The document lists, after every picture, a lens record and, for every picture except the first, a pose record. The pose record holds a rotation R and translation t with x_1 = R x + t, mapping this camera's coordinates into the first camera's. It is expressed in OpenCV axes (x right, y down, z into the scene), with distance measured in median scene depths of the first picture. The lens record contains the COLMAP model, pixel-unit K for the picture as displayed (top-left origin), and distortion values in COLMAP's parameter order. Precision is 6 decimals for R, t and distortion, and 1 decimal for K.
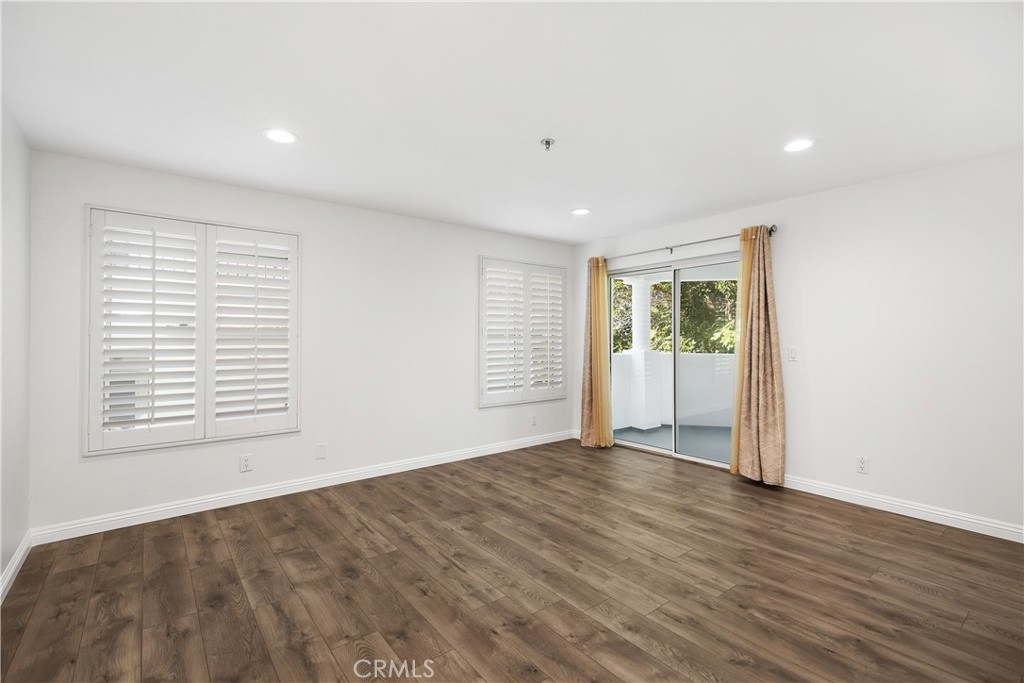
lens RADIAL K [[461.6, 0, 514.1], [0, 461.6, 338.5], [0, 0, 1]] dist [0.008588, -0.001201]
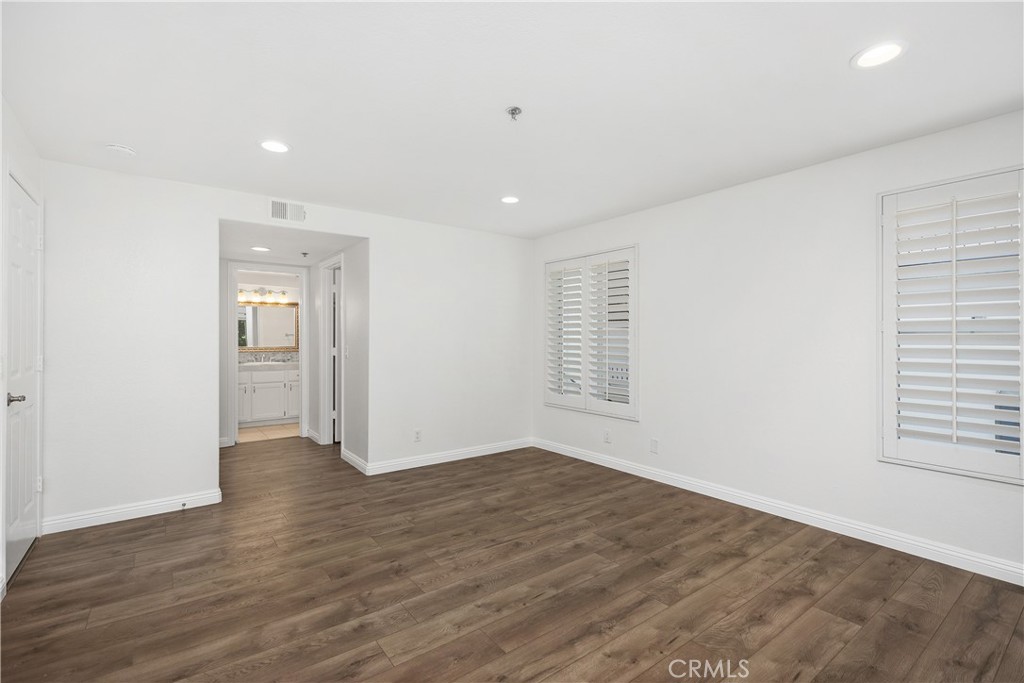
lens RADIAL K [[461.6, 0, 510.6], [0, 461.6, 339.4], [0, 0, 1]] dist [0.008588, -0.001201]
pose [[-0.025593, 0.004275, -0.999663, 0.829468], [0.000267, 0.999991, 0.004270, -0.006344], [0.999672, -0.000158, -0.025593, 0.892286]]
